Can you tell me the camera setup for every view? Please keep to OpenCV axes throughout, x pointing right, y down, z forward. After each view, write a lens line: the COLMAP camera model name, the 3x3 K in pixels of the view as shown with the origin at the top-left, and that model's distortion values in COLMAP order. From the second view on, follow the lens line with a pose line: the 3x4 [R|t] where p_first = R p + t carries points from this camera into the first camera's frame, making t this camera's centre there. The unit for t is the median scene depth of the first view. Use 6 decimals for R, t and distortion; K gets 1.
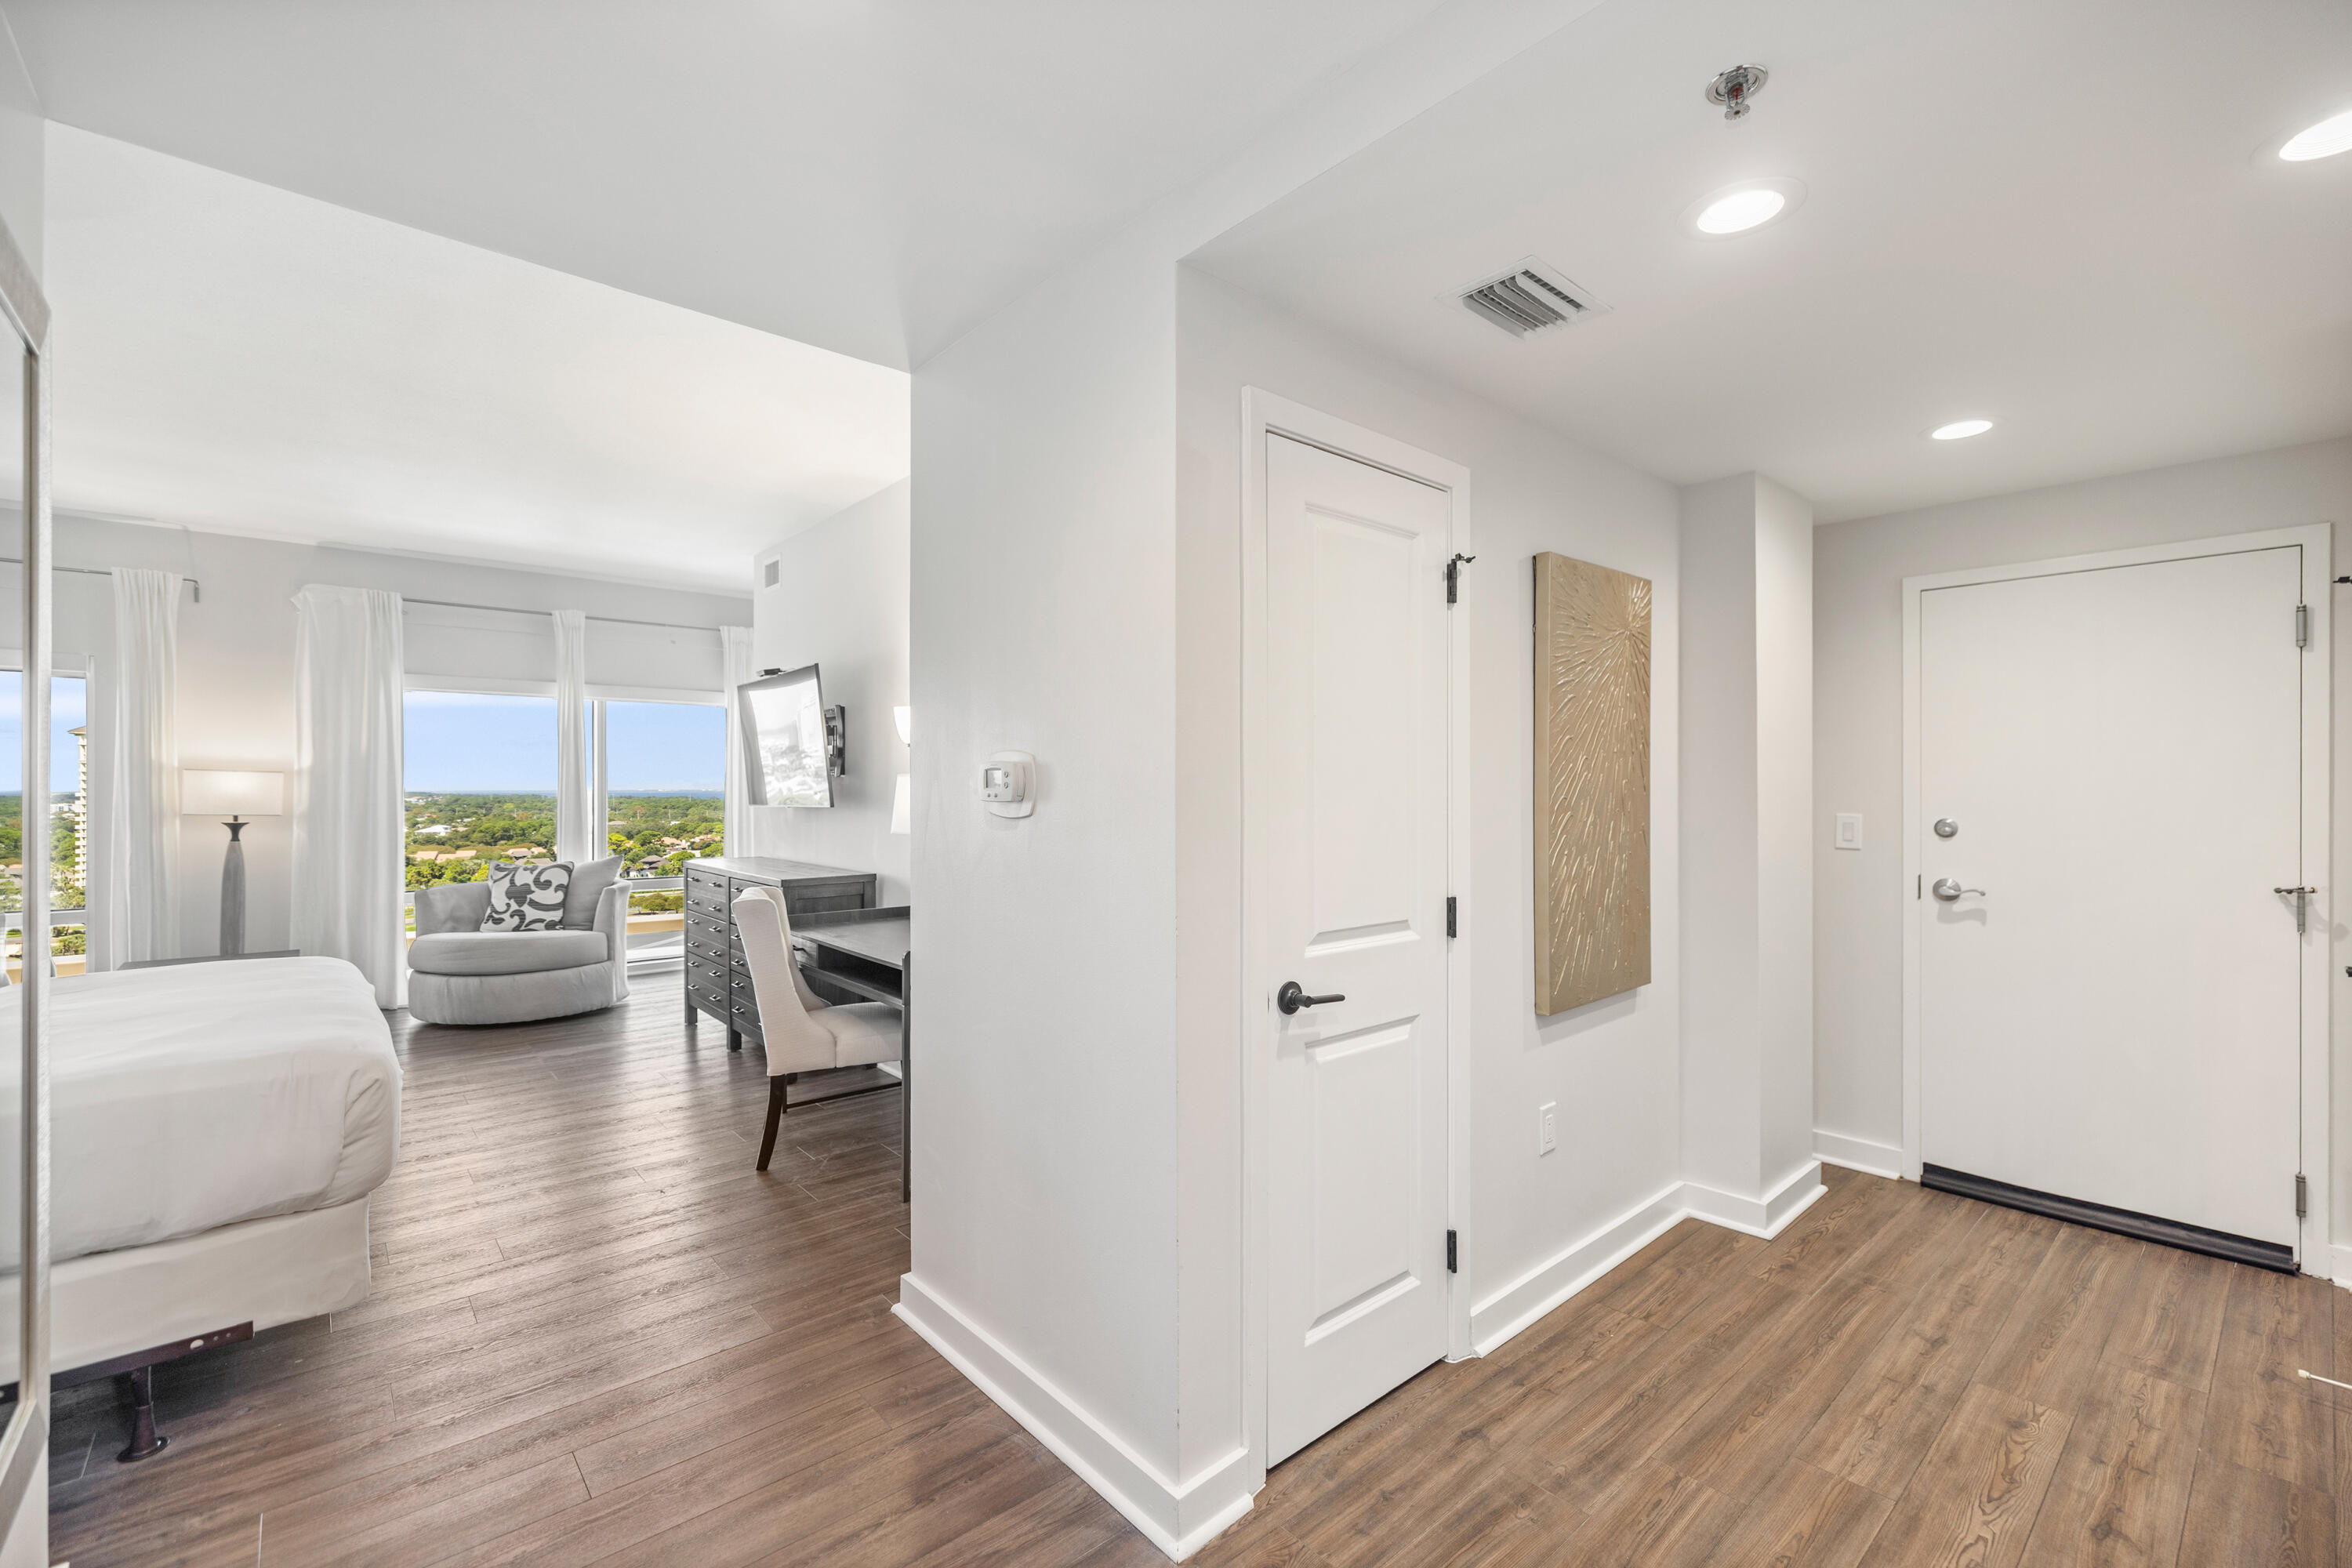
lens RADIAL K [[989.3, 0, 1171.2], [0, 989.3, 793.6], [0, 0, 1]] dist [-0.000681, 0.000046]
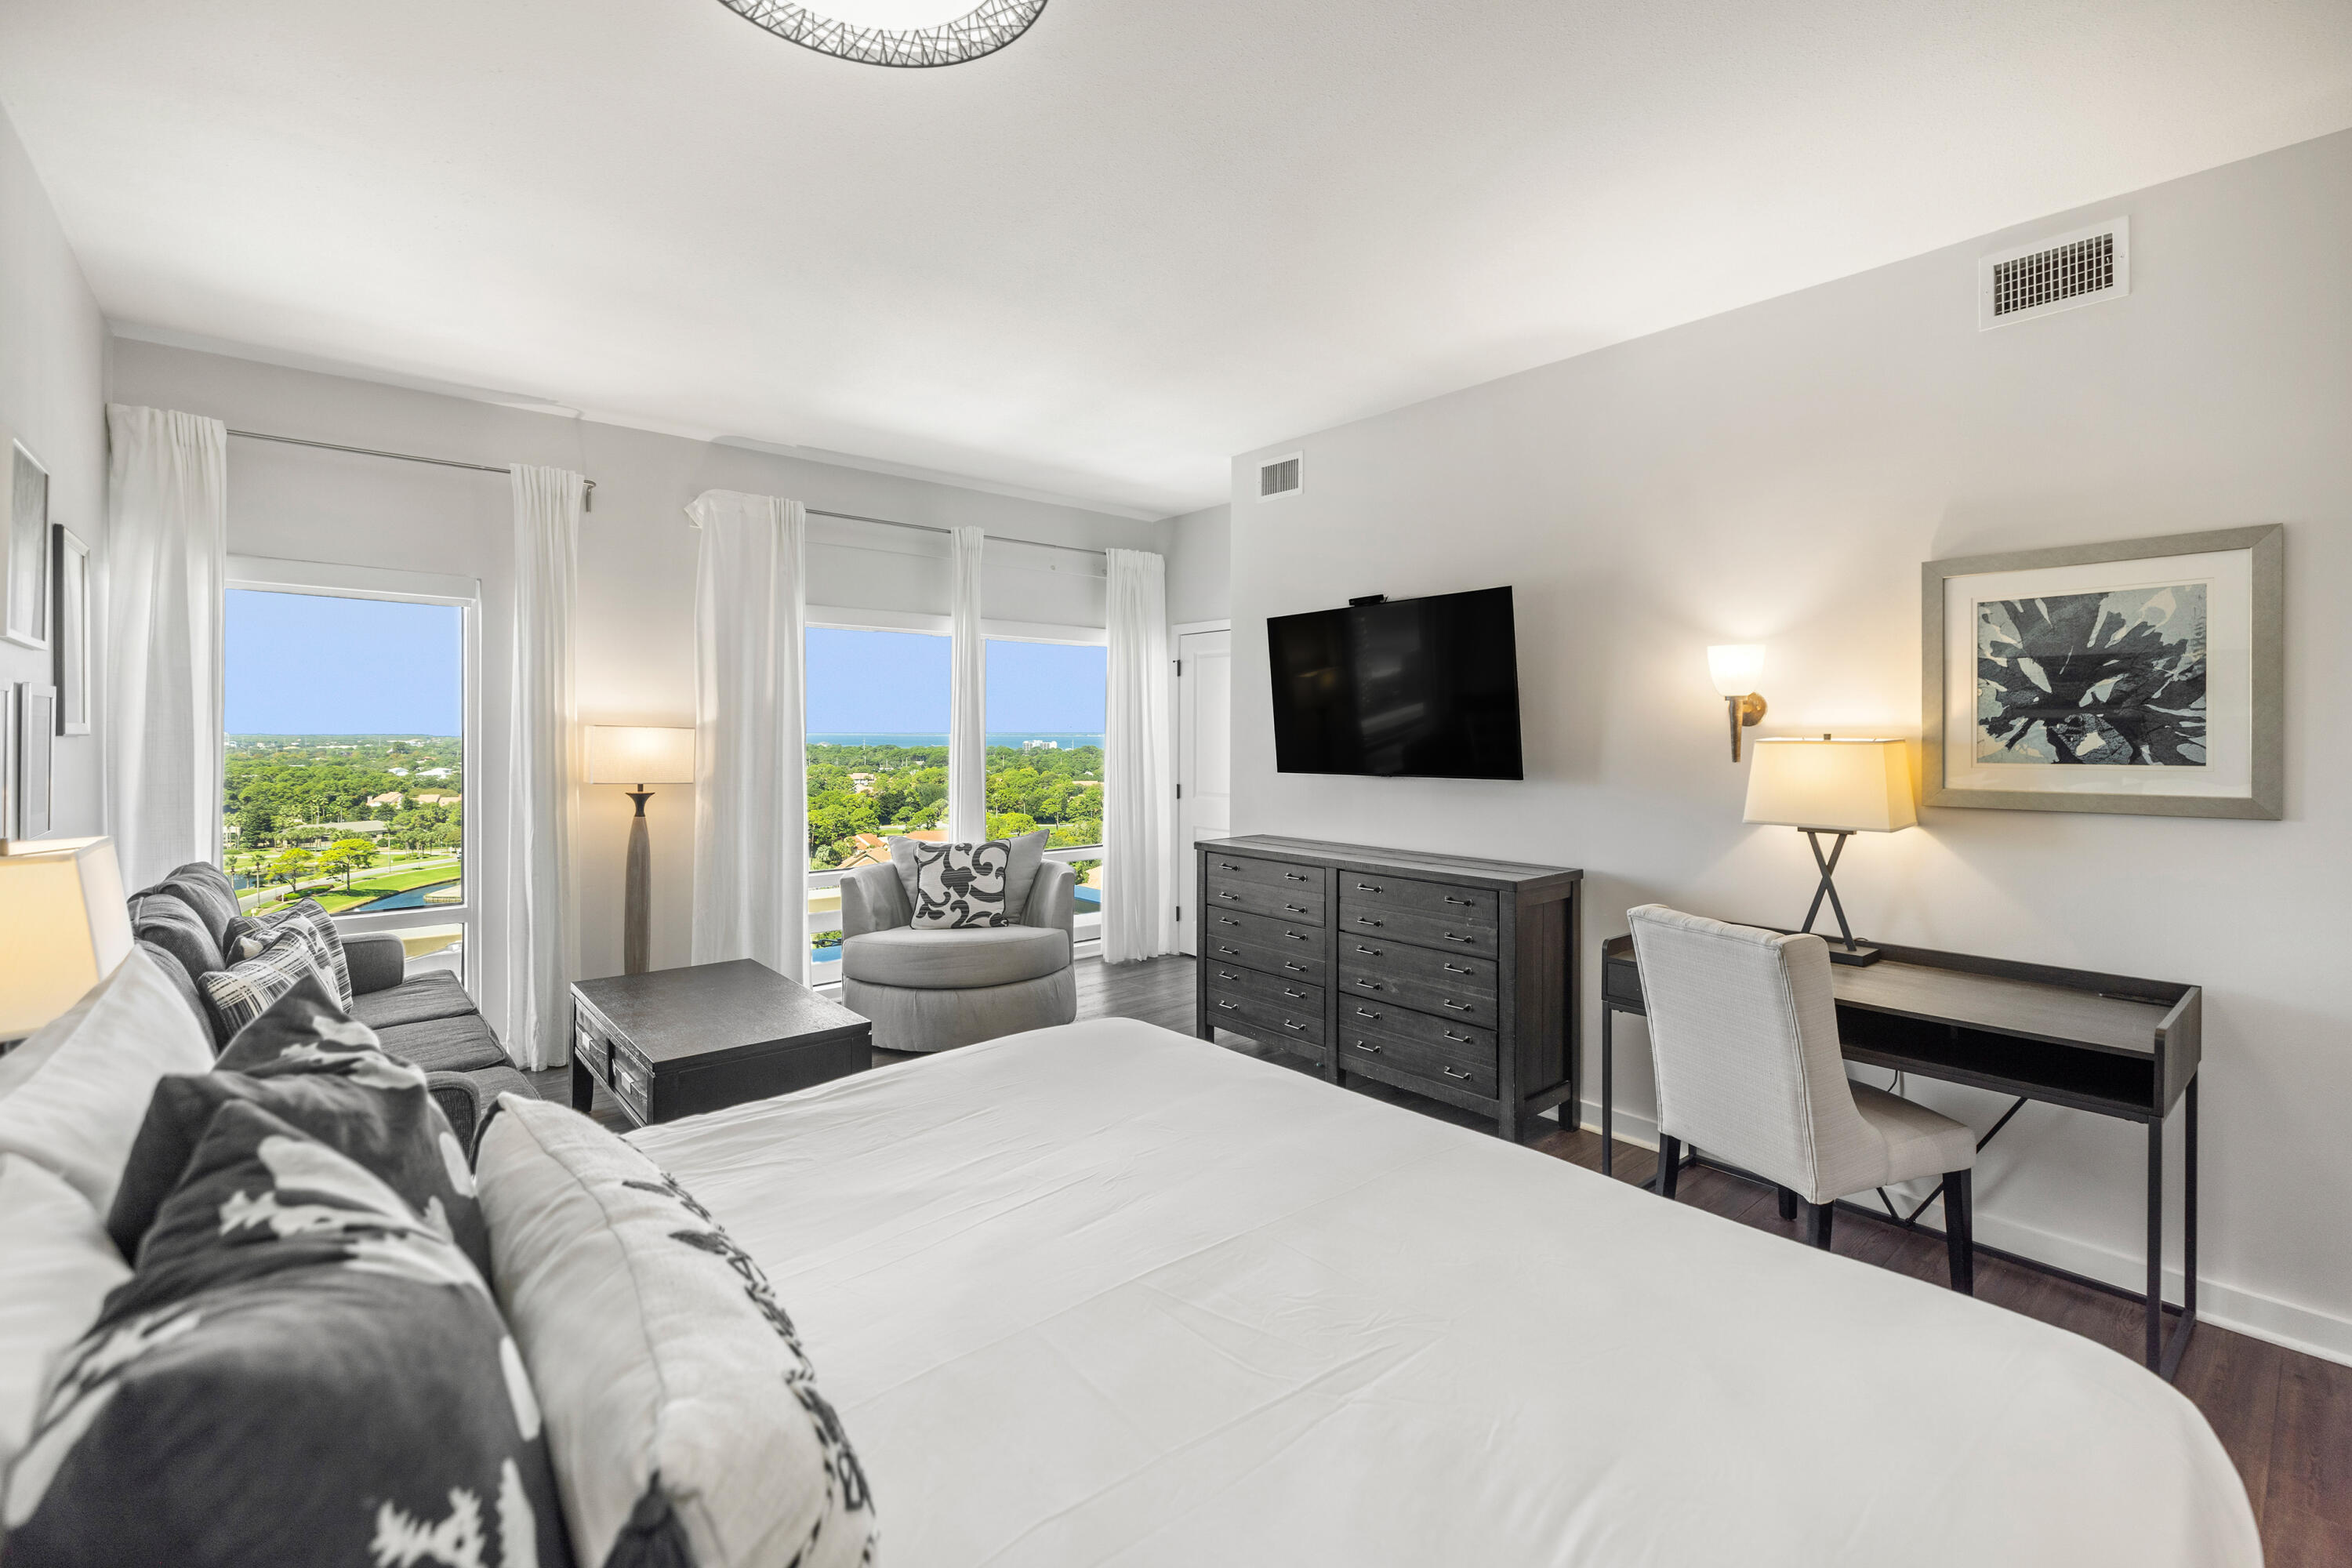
lens RADIAL K [[1007.8, 0, 1165.7], [0, 1007.8, 743.4], [0, 0, 1]] dist [0.001017, 0.000614]
pose [[0.999934, 0.001455, -0.011370, -0.482769], [-0.001382, 0.999978, 0.006428, -0.014421], [0.011379, -0.006412, 0.999915, 0.191112]]
